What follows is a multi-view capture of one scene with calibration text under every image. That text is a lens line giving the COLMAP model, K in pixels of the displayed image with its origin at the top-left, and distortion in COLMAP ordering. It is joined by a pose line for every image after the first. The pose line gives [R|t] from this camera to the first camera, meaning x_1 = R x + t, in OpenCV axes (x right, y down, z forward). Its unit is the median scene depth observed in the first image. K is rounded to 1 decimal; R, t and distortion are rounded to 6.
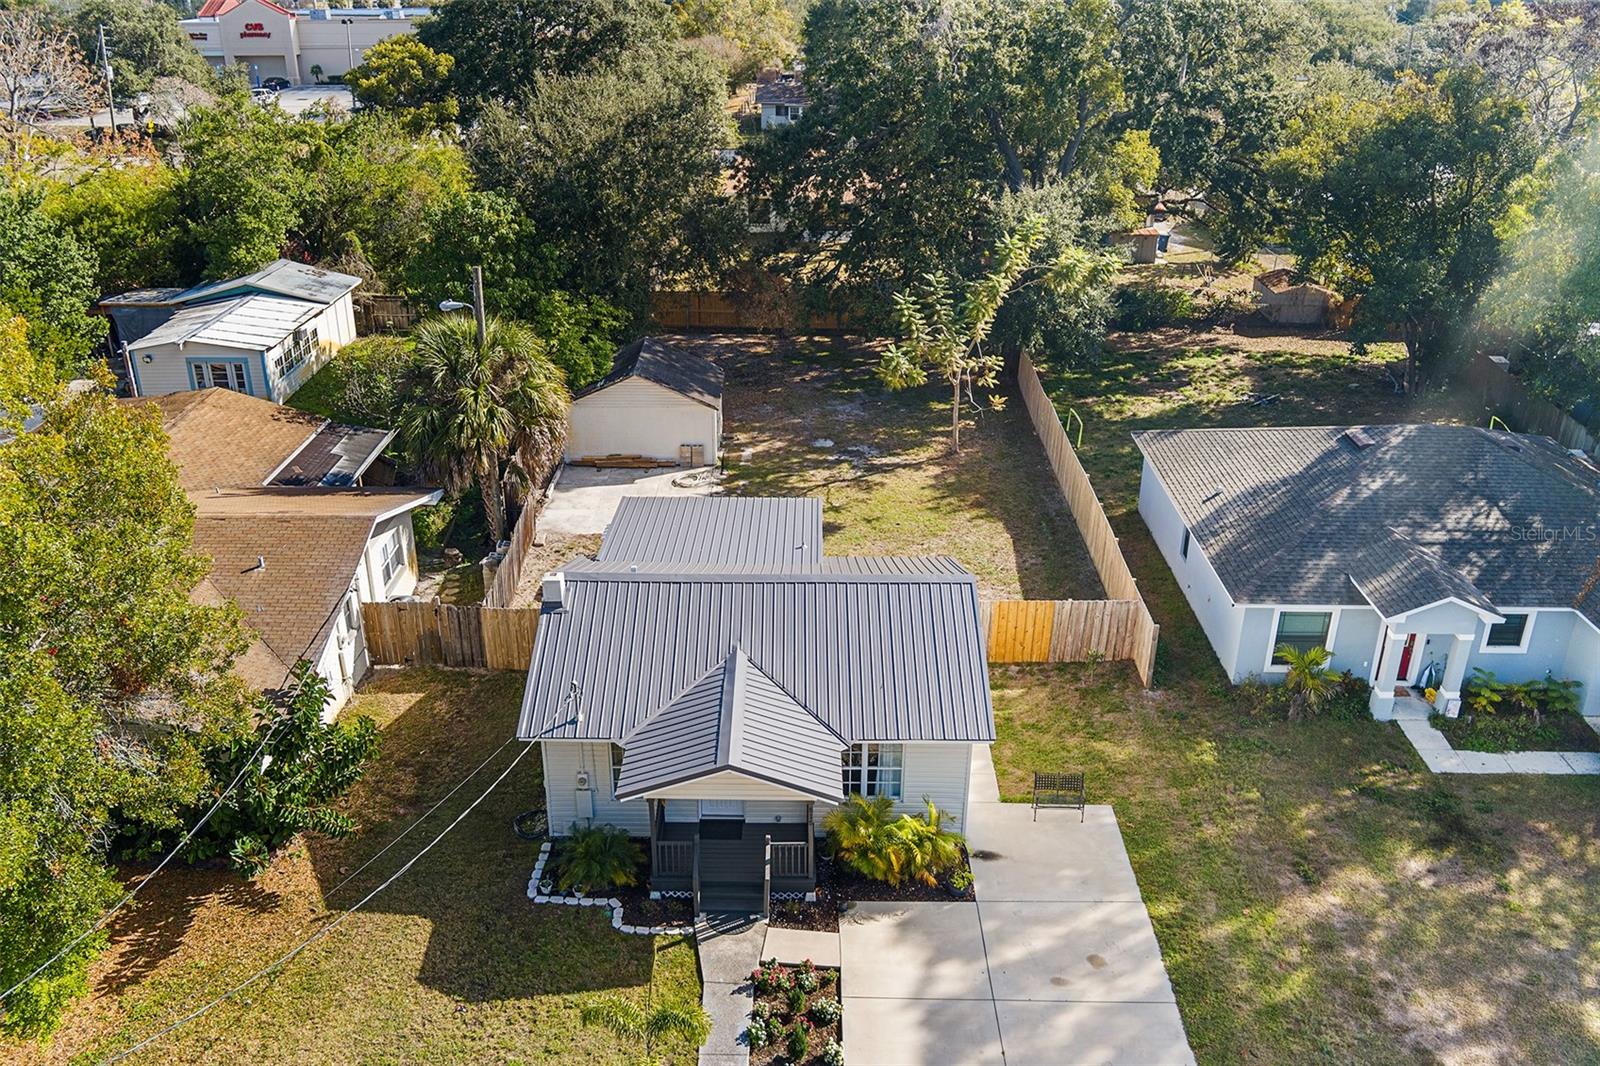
lens RADIAL K [[1295.7, 0, 800.0], [0, 1295.7, 533.0], [0, 0, 1]] dist [-0.076503, 0.033690]
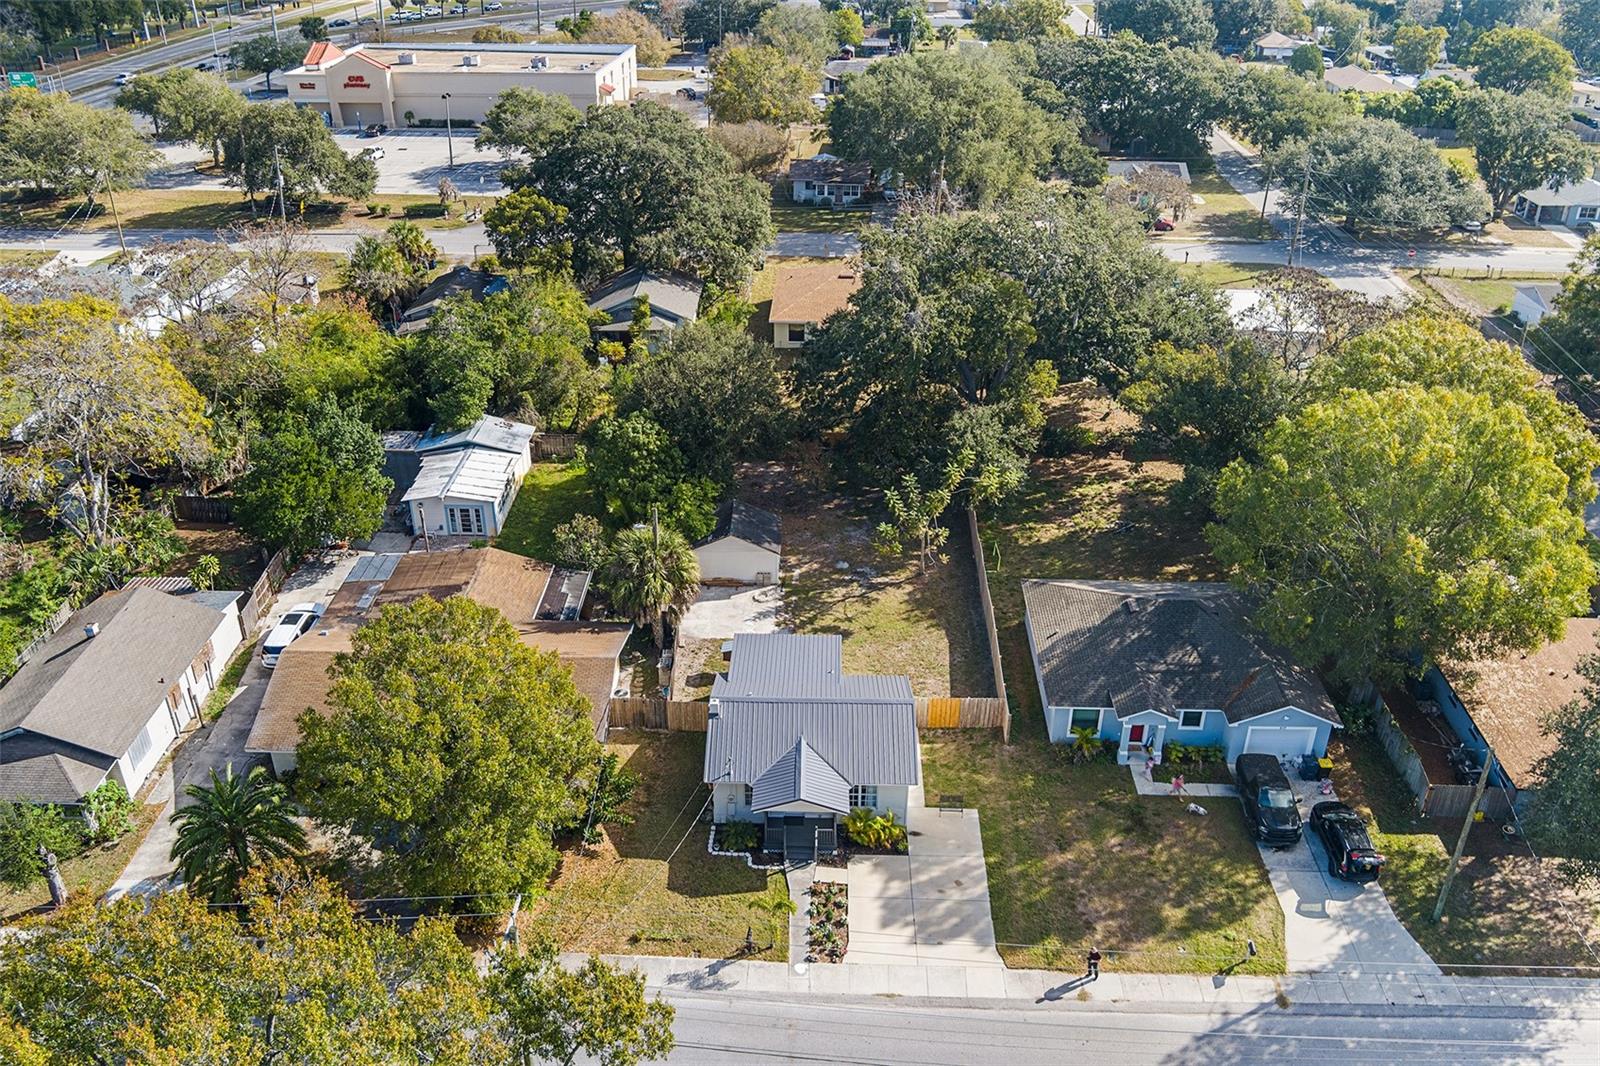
lens RADIAL K [[1295.7, 0, 800.0], [0, 1295.7, 533.0], [0, 0, 1]] dist [-0.076503, 0.033690]
pose [[0.999883, 0.006103, -0.014008, -0.019076], [-0.005088, 0.997433, 0.071422, -0.336755], [0.014407, -0.071342, 0.997348, -0.935111]]
